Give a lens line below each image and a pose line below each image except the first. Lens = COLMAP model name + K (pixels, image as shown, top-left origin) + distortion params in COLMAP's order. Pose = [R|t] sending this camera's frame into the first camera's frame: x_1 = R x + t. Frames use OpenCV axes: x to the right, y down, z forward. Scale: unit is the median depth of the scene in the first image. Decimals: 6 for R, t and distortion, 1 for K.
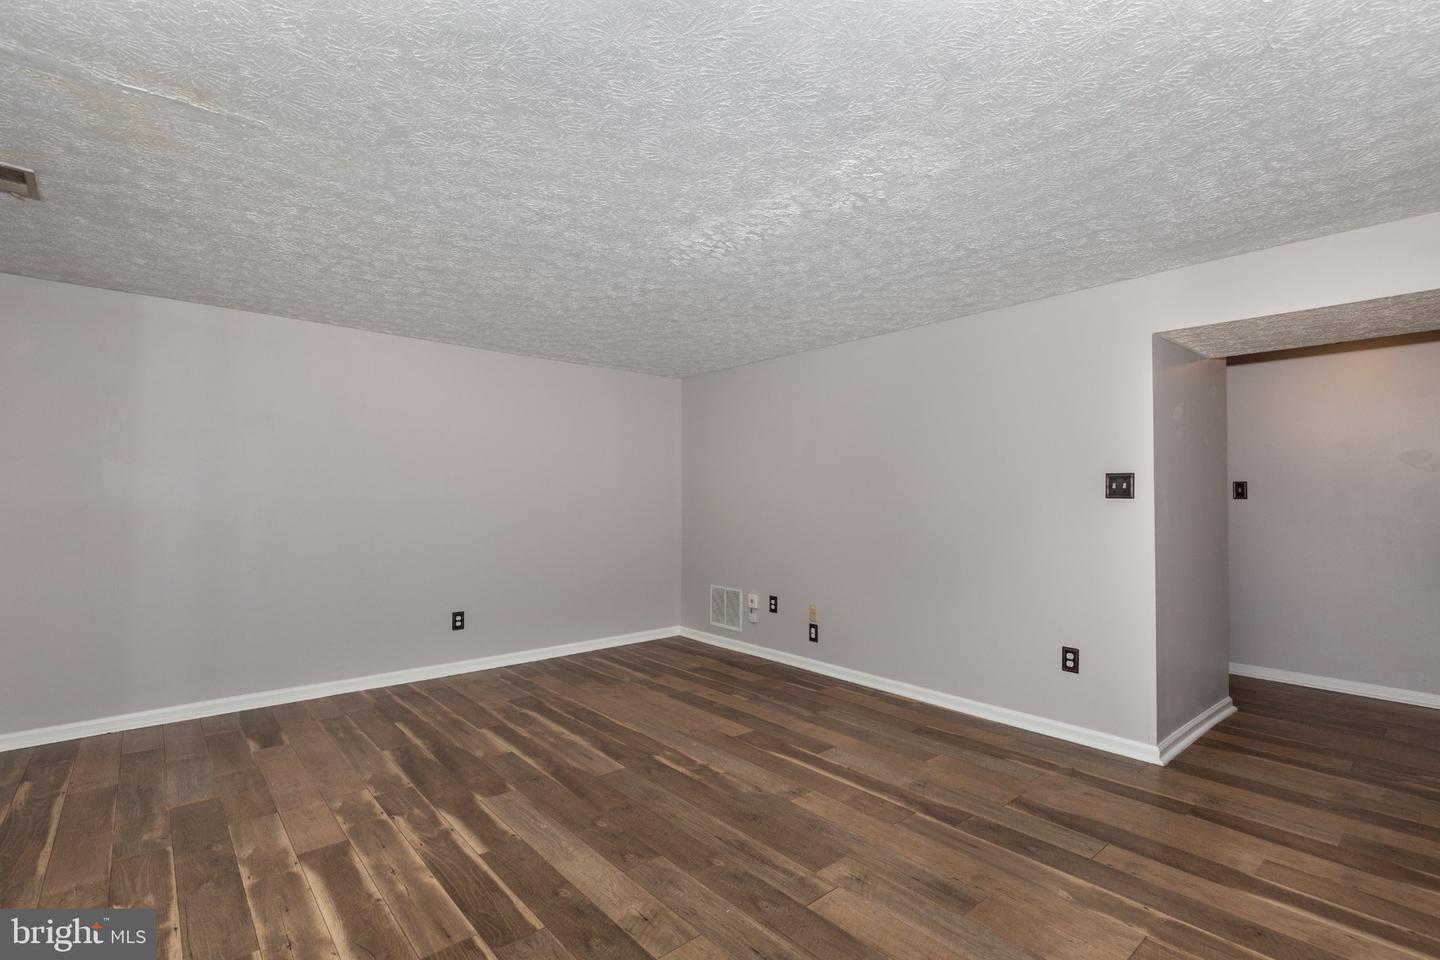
lens RADIAL K [[660.8, 0, 714.1], [0, 660.8, 476.7], [0, 0, 1]] dist [0.010526, -0.000623]
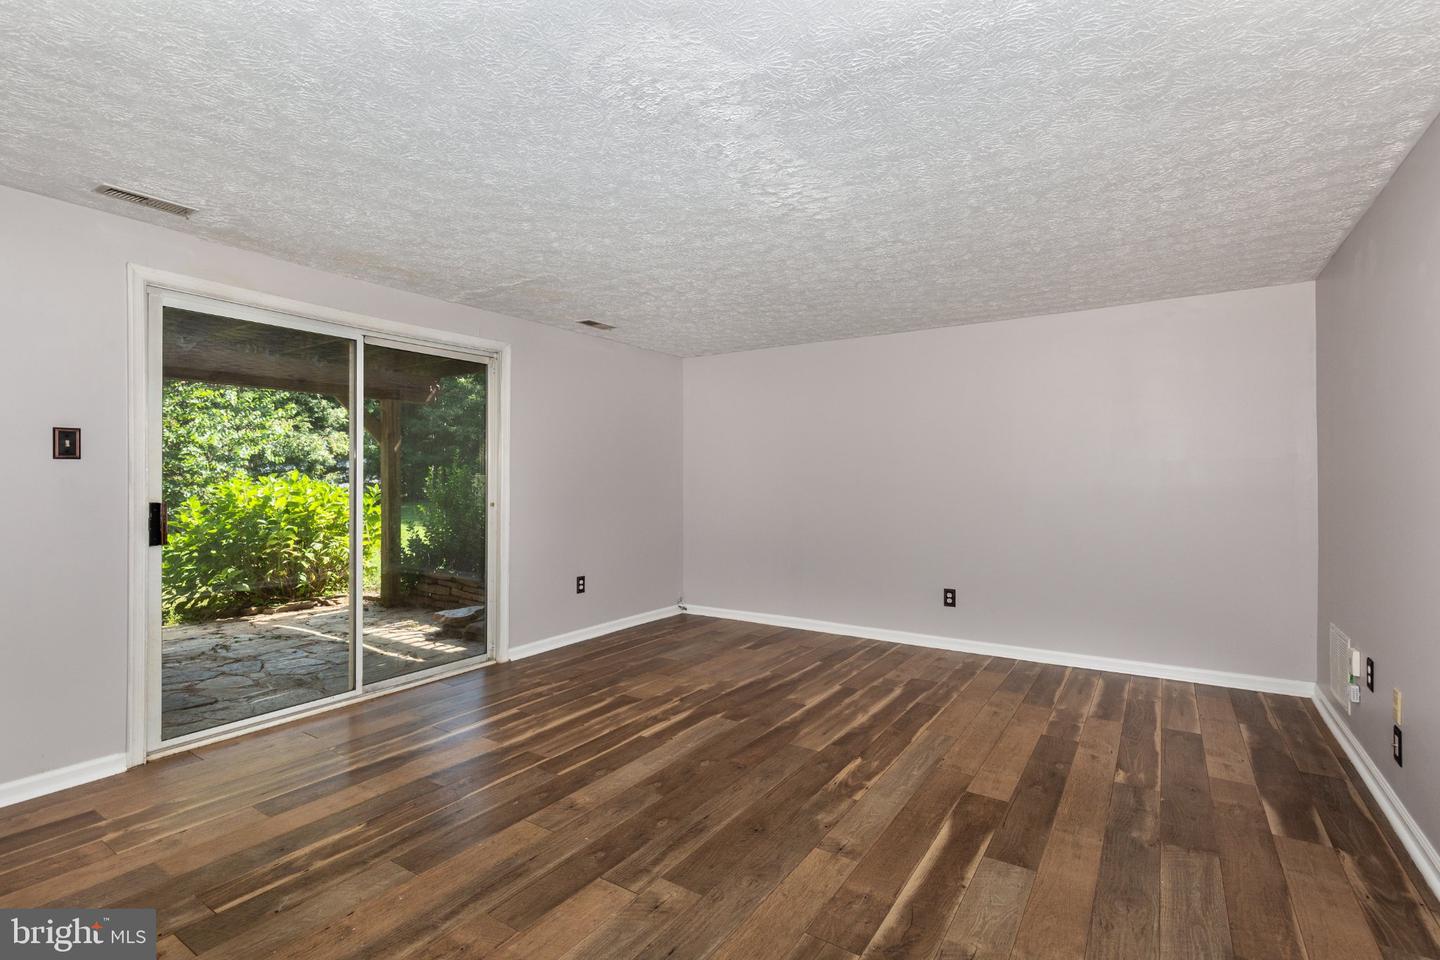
lens RADIAL K [[660.8, 0, 715.5], [0, 660.8, 475.0], [0, 0, 1]] dist [0.010526, -0.000623]
pose [[0.276843, -0.009215, -0.960871, 0.802423], [0.033678, 0.999433, 0.000118, 0.030685], [0.960325, -0.032393, 0.276996, 0.630840]]
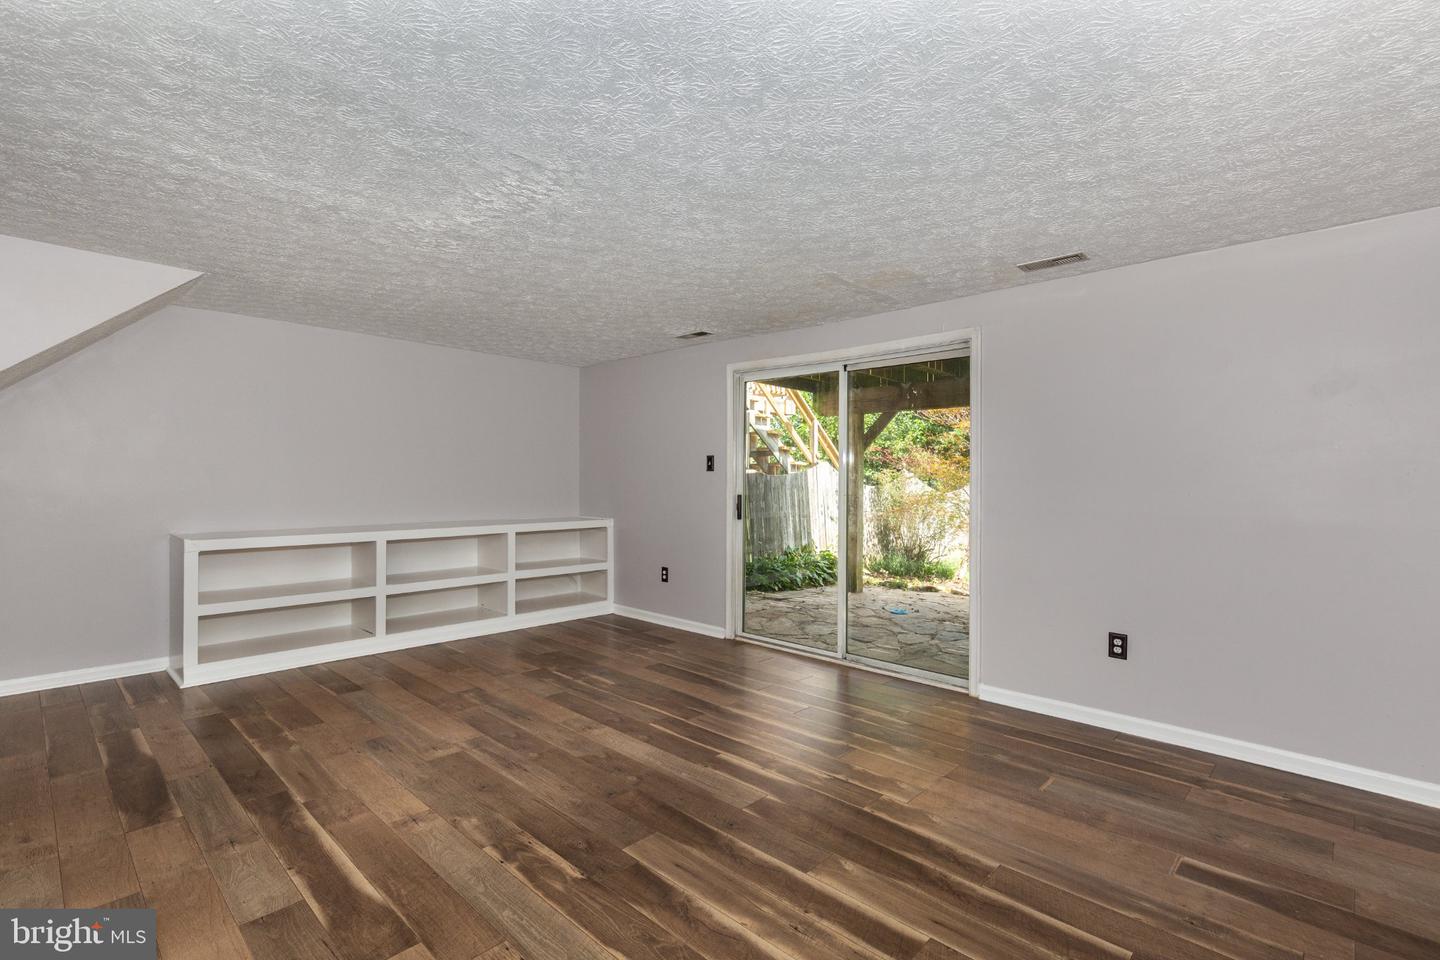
lens RADIAL K [[660.8, 0, 742.2], [0, 660.8, 479.5], [0, 0, 1]] dist [0.010526, -0.000623]
pose [[-0.990660, -0.012018, -0.135823, -0.169740], [-0.007767, 0.999465, -0.031780, 0.058422], [0.136132, -0.030428, -0.990223, 1.846695]]
